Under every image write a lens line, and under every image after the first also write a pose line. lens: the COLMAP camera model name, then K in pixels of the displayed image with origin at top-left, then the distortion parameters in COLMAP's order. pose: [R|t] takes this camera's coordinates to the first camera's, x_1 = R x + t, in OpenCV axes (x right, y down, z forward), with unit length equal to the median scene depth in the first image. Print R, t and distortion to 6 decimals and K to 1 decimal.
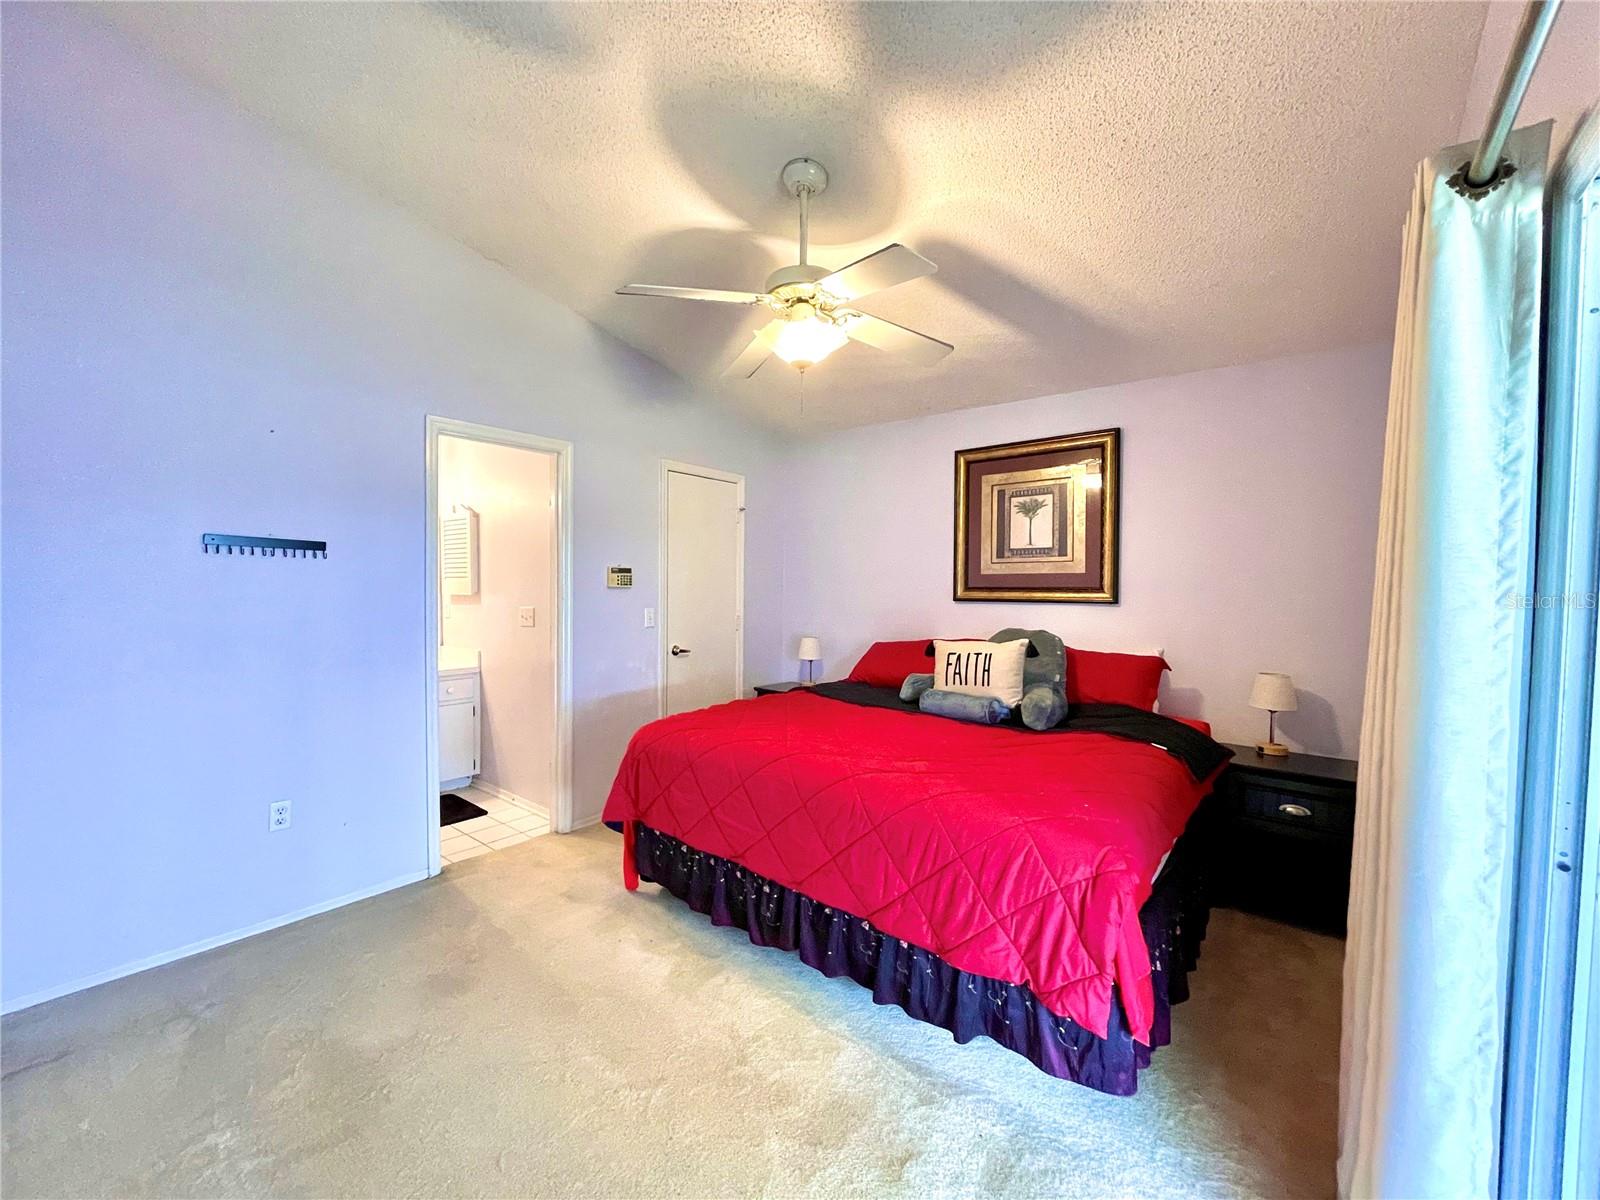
lens RADIAL K [[643.1, 0, 800.4], [0, 643.1, 603.2], [0, 0, 1]] dist [-0.001752, -0.000190]
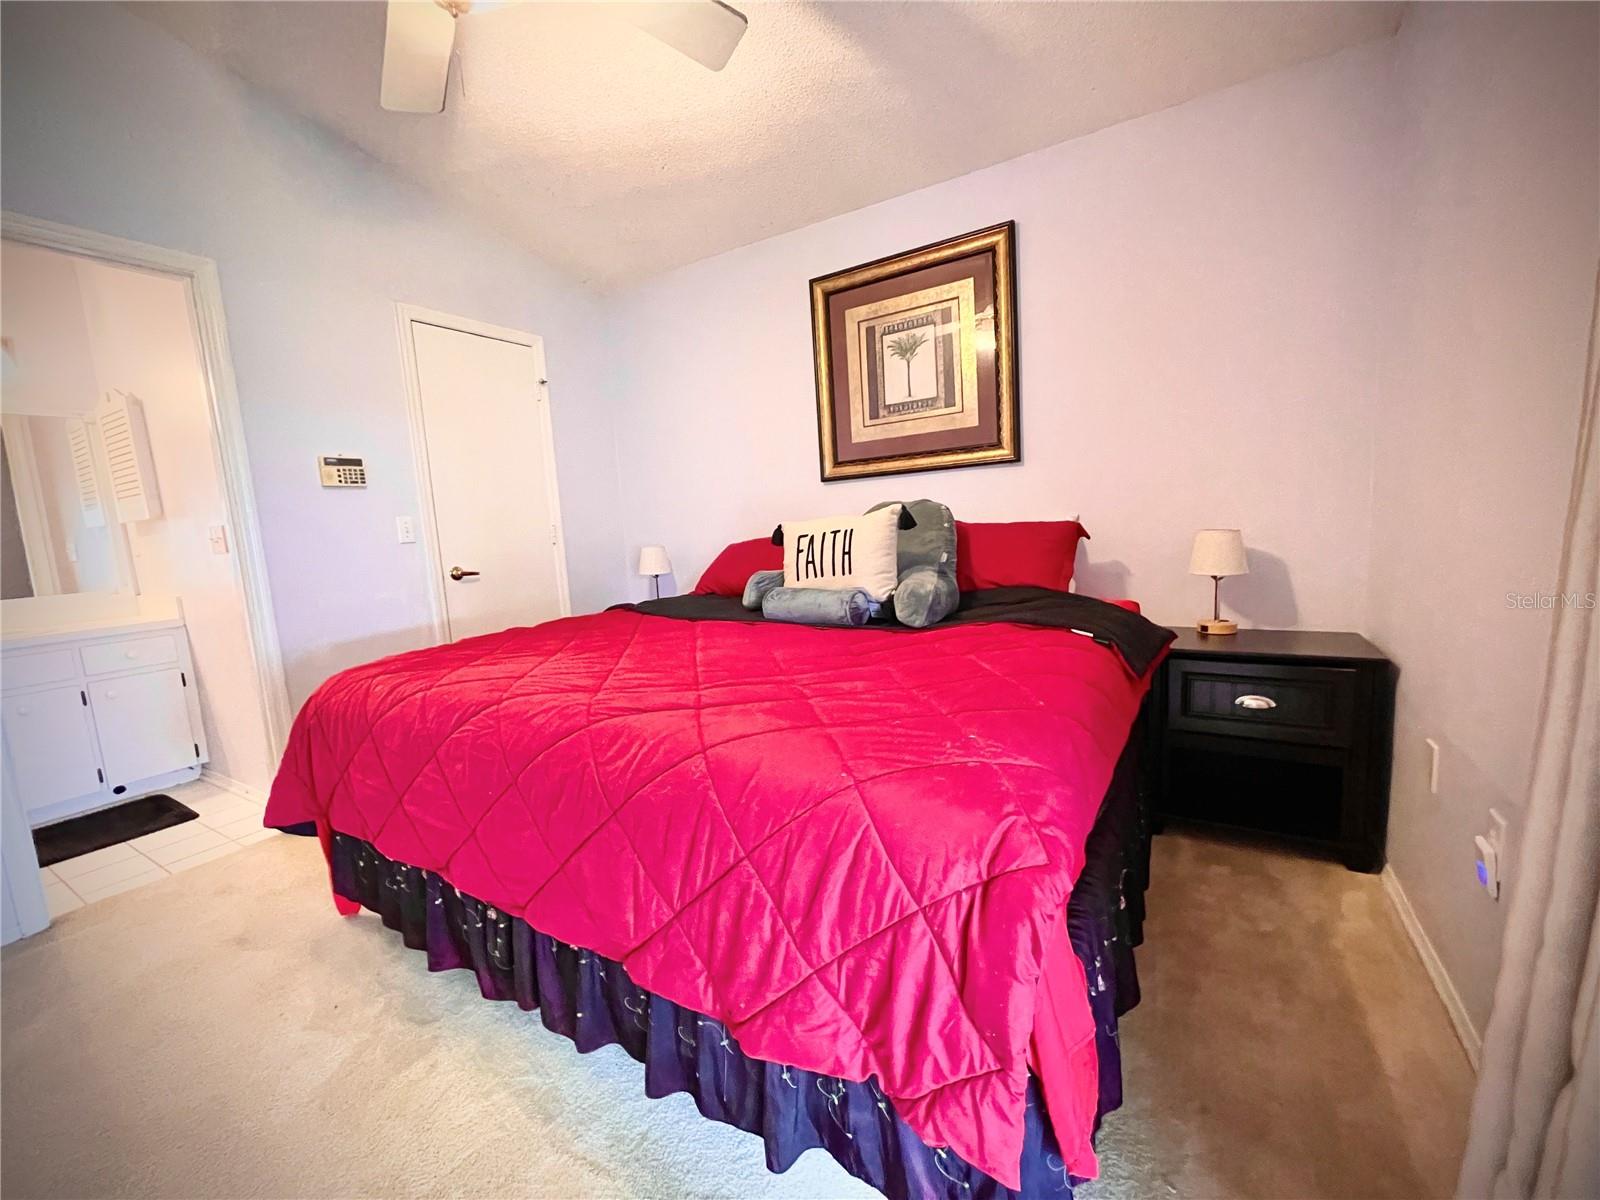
lens RADIAL K [[643.1, 0, 799.7], [0, 643.1, 603.6], [0, 0, 1]] dist [-0.001752, -0.000190]
pose [[0.989826, -0.082583, 0.115865, 0.161543], [0.070734, 0.992174, 0.102899, 0.089164], [-0.123456, -0.093656, 0.987921, 0.320672]]
